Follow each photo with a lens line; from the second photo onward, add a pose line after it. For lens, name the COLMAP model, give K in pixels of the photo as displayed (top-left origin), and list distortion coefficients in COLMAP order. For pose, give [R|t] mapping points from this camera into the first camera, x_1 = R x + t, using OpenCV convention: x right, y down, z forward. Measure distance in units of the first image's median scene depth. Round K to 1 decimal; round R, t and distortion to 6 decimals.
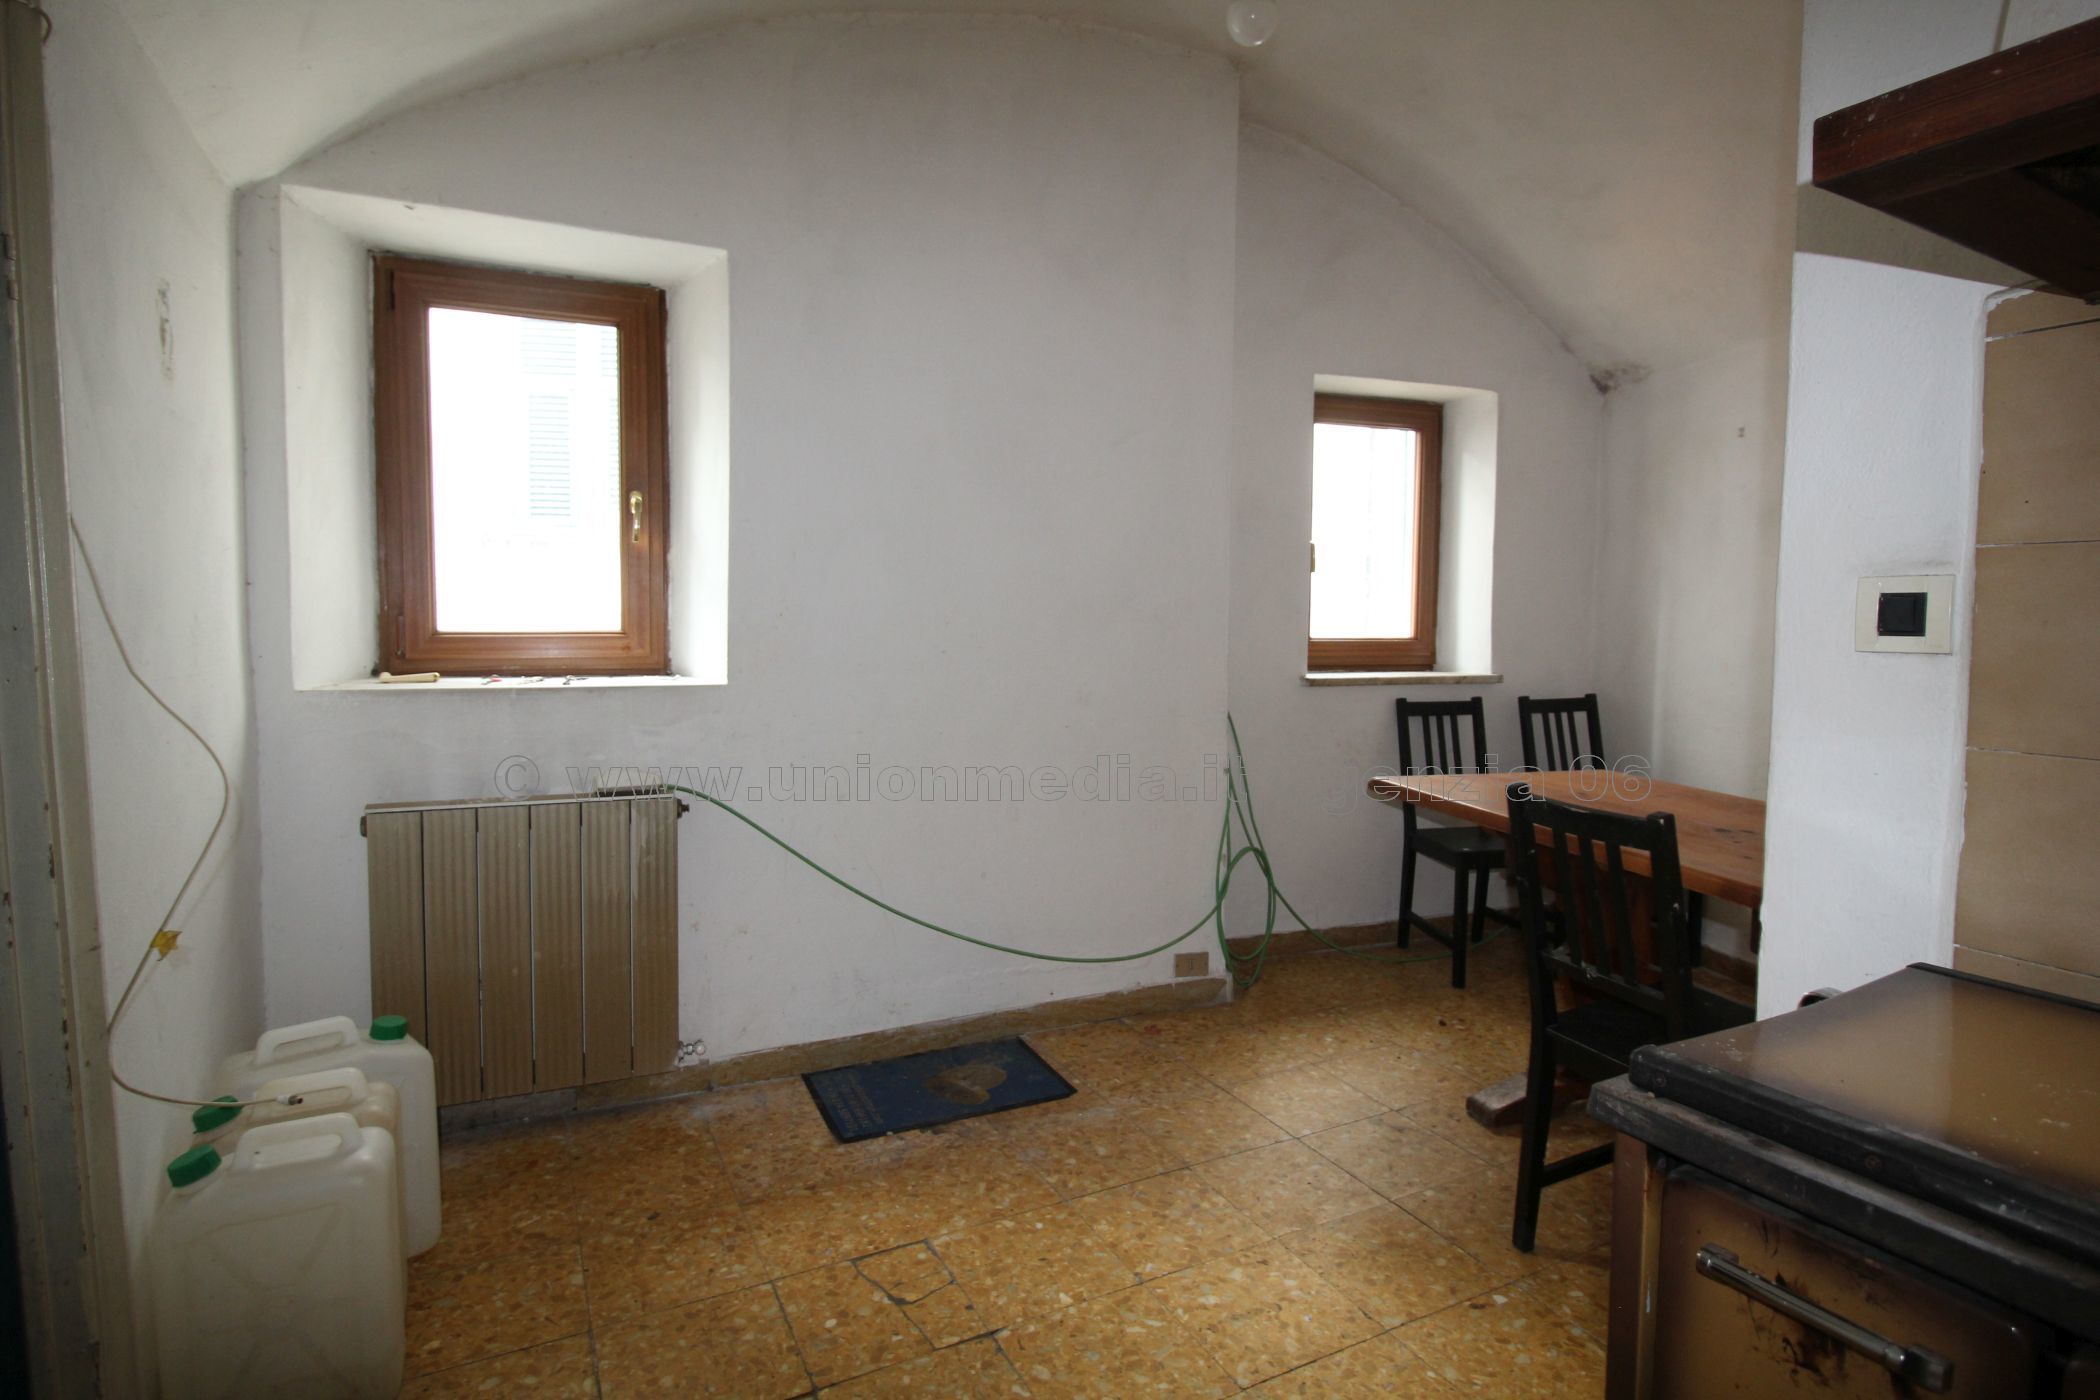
lens RADIAL K [[1089.5, 0, 1051.5], [0, 1089.5, 680.2], [0, 0, 1]] dist [0.002477, -0.013943]
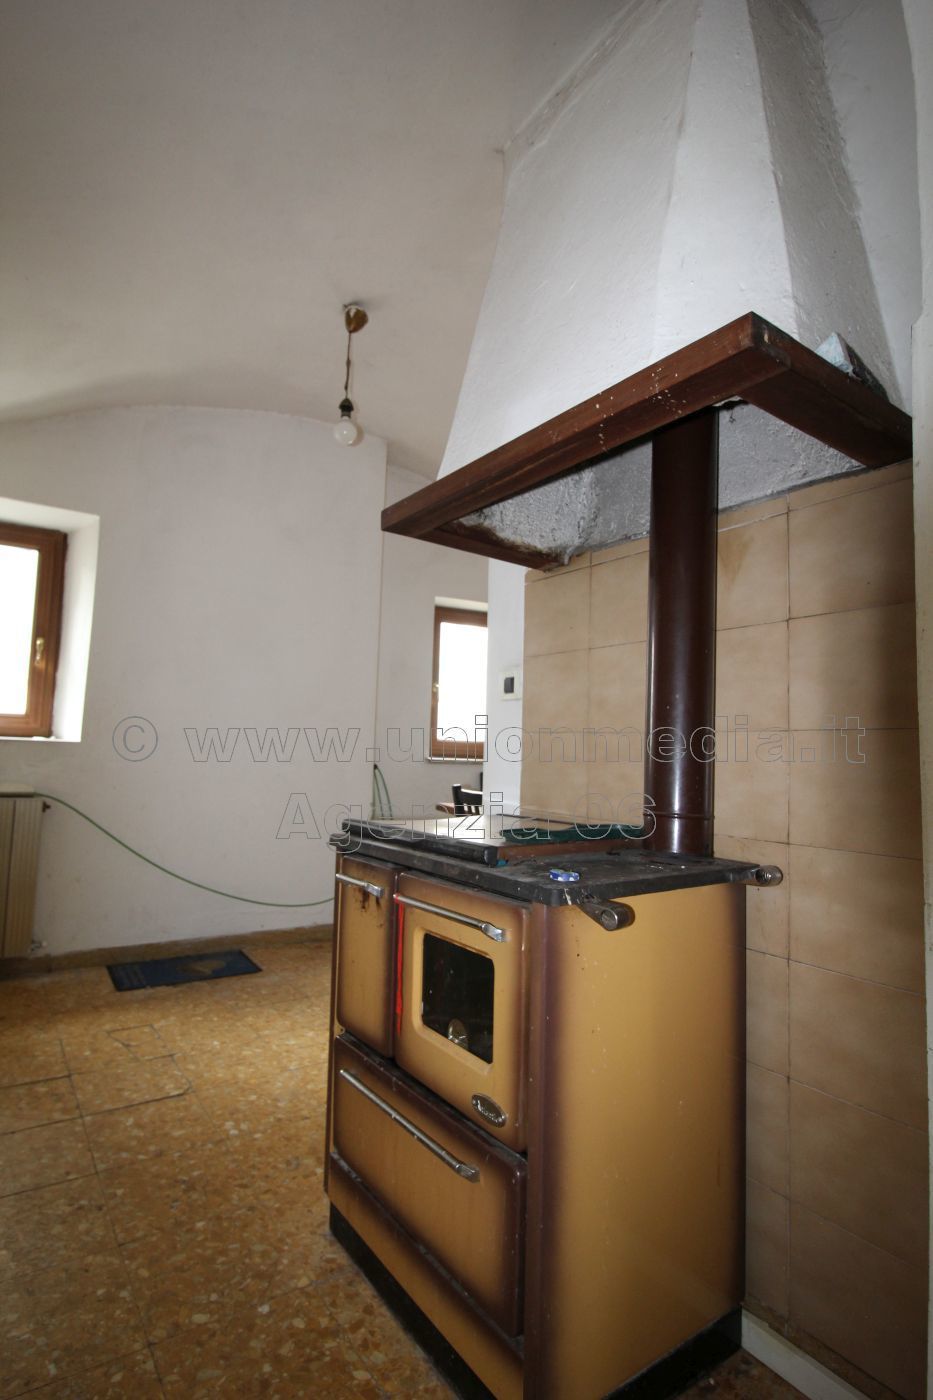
lens RADIAL K [[726.8, 0, 455.3], [0, 726.8, 696.6], [0, 0, 1]] dist [-0.001579, -0.009410]
pose [[0.992626, 0.034342, 0.116249, 0.192171], [-0.017885, 0.990024, -0.139756, 0.091594], [-0.119889, 0.136646, 0.983338, -0.301464]]
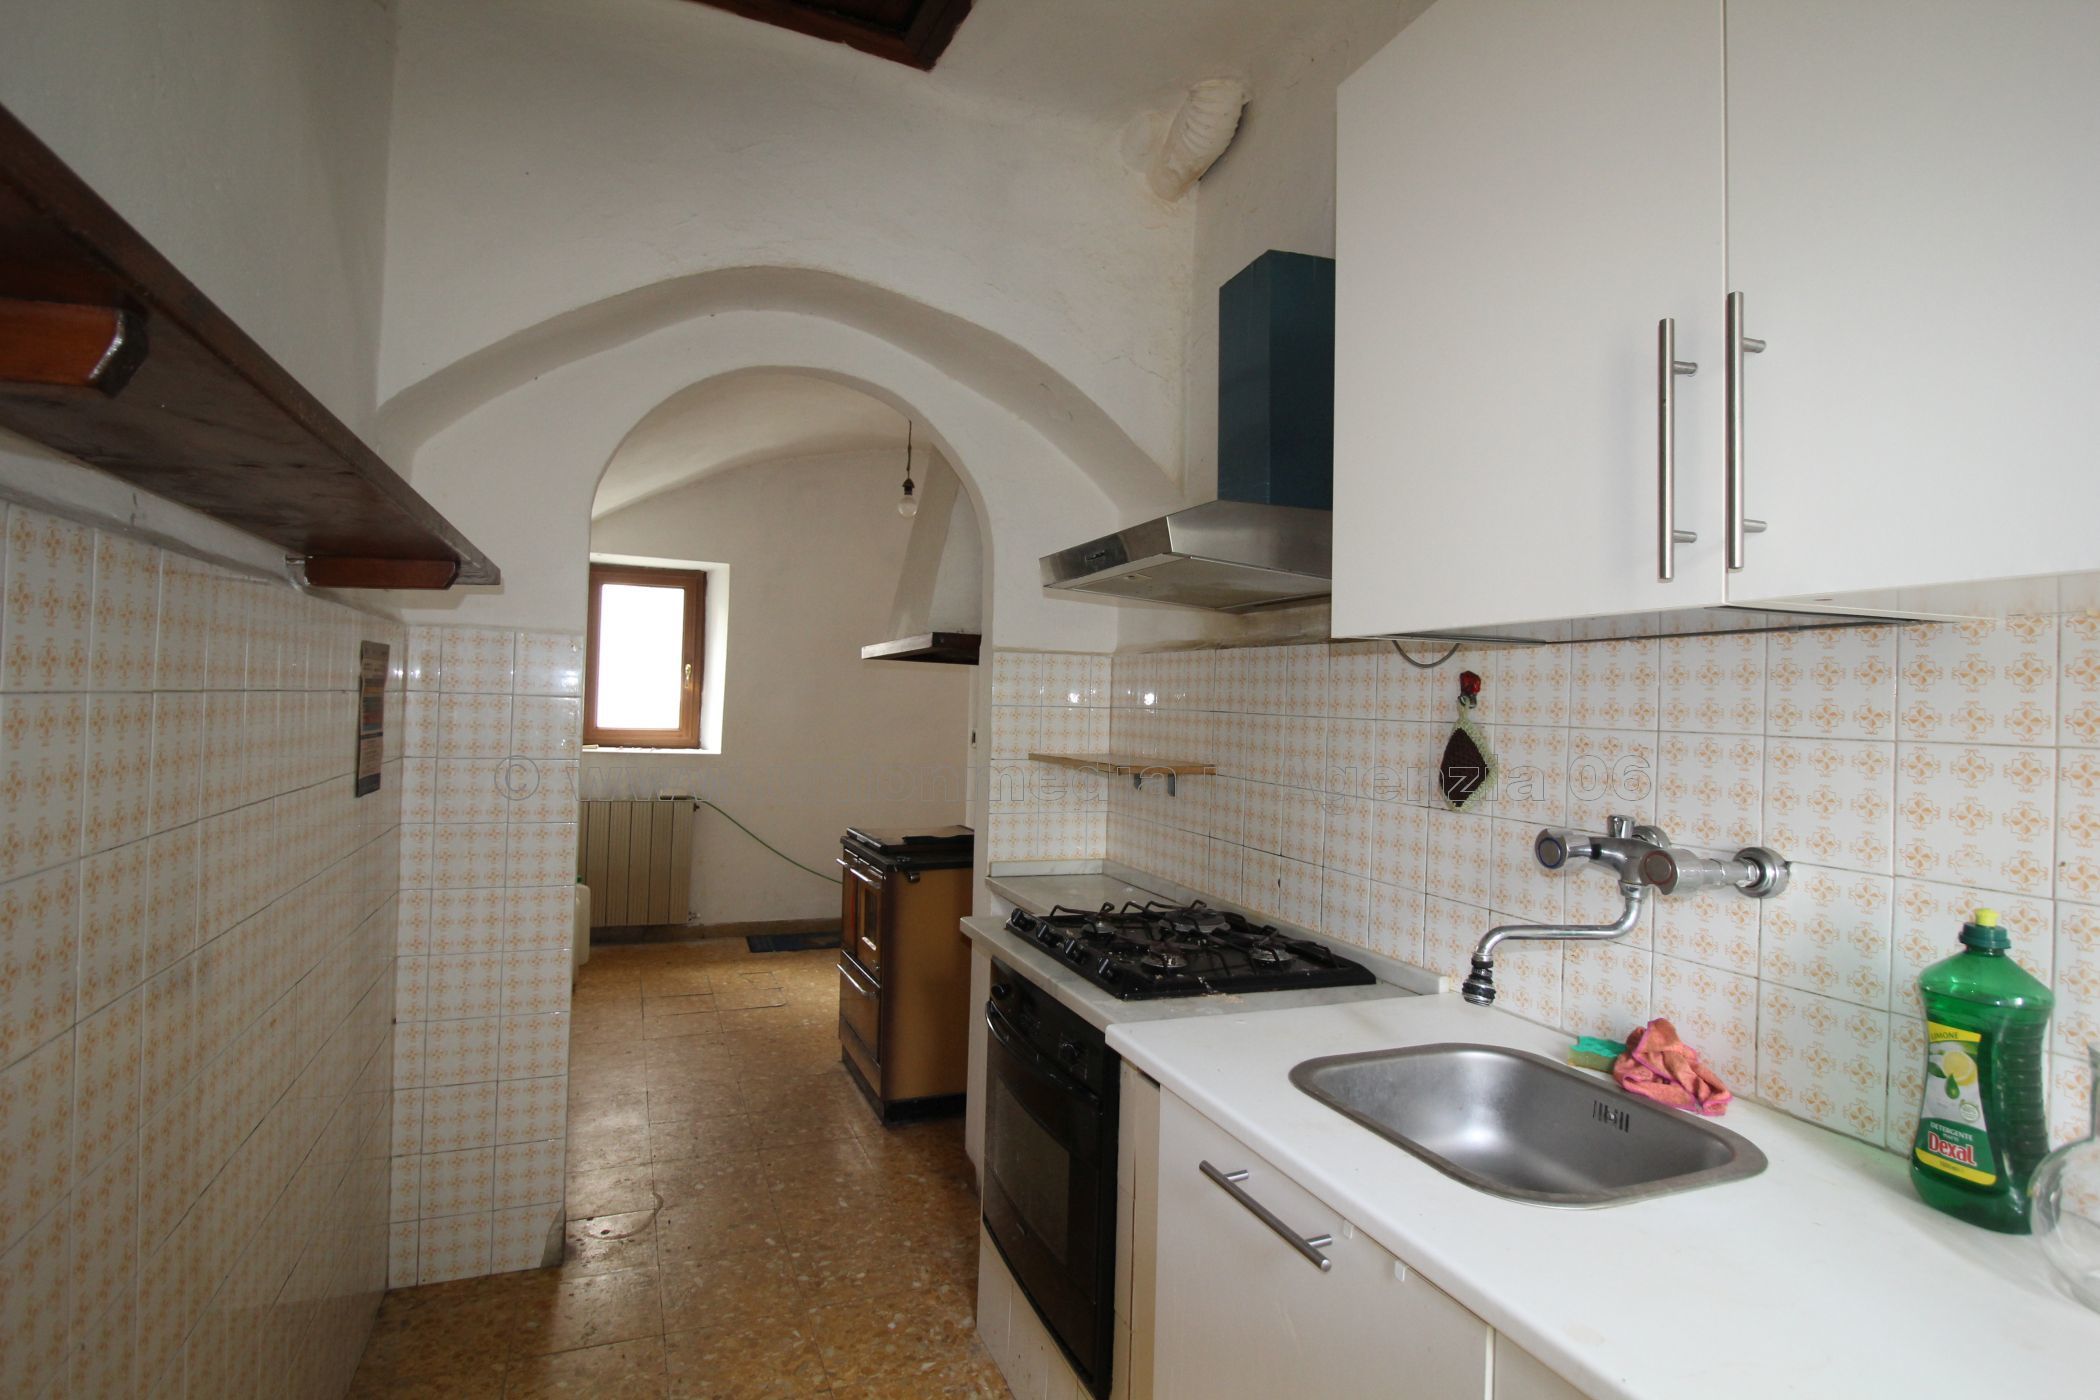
lens RADIAL K [[1089.5, 0, 1051.5], [0, 1089.5, 680.2], [0, 0, 1]] dist [0.002477, -0.013943]
pose [[0.995401, 0.019455, -0.093801, 0.605078], [-0.027402, 0.996073, -0.084193, 0.023932], [0.091795, 0.086376, 0.992025, -1.208608]]
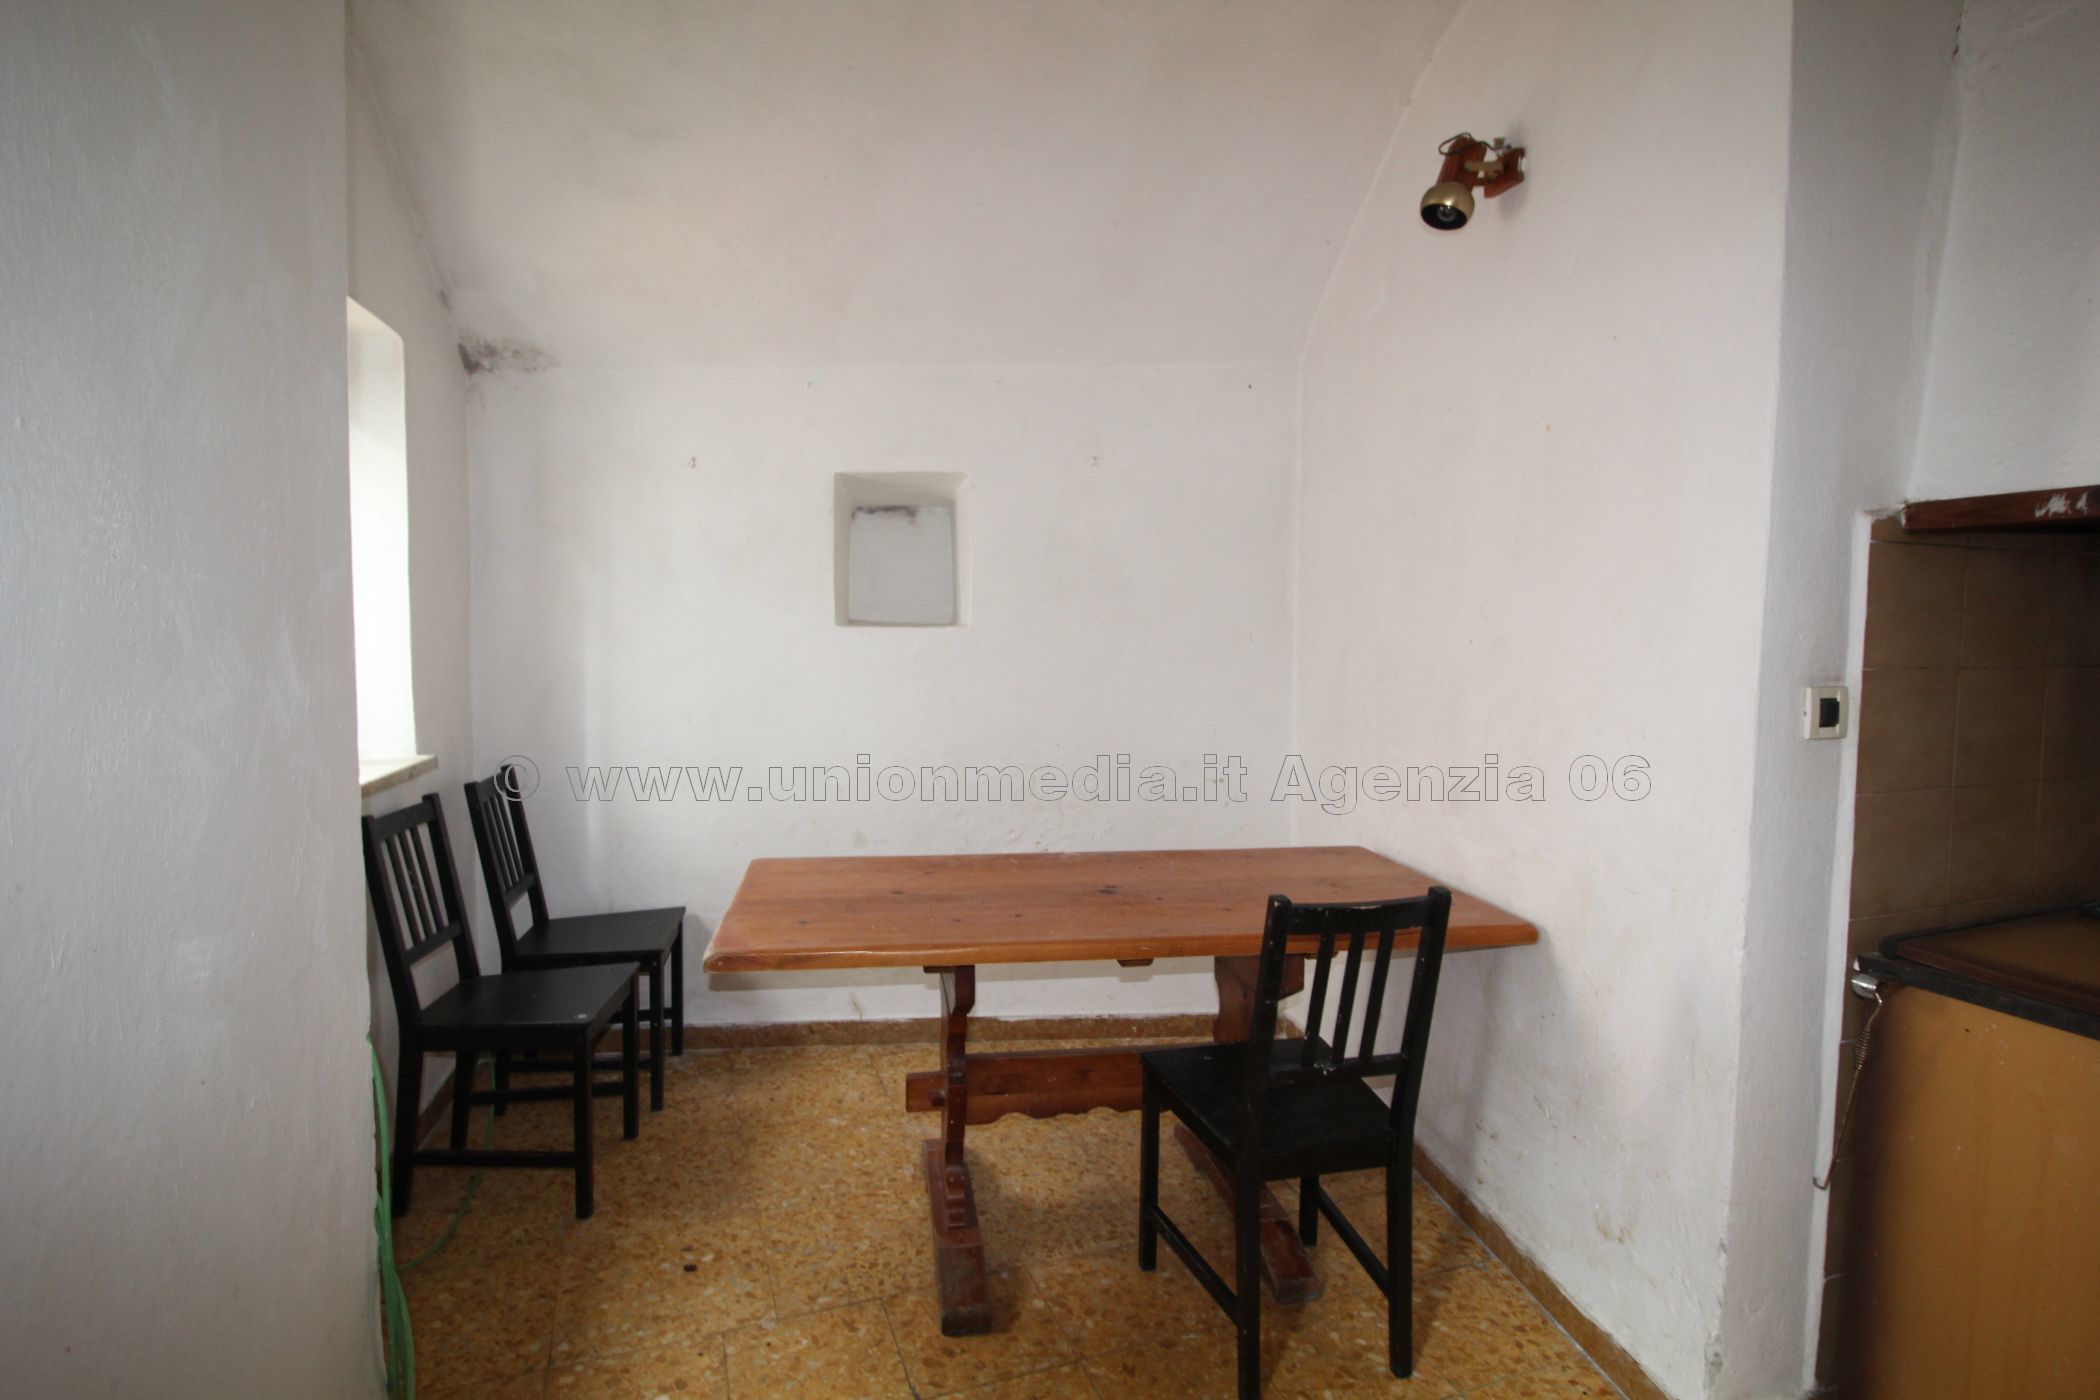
lens RADIAL K [[1089.5, 0, 1051.5], [0, 1089.5, 680.2], [0, 0, 1]] dist [0.002477, -0.013943]
pose [[0.103938, -0.063583, 0.992549, -0.344756], [0.055904, 0.996750, 0.057998, -0.107260], [-0.993011, 0.049460, 0.107154, 0.808959]]
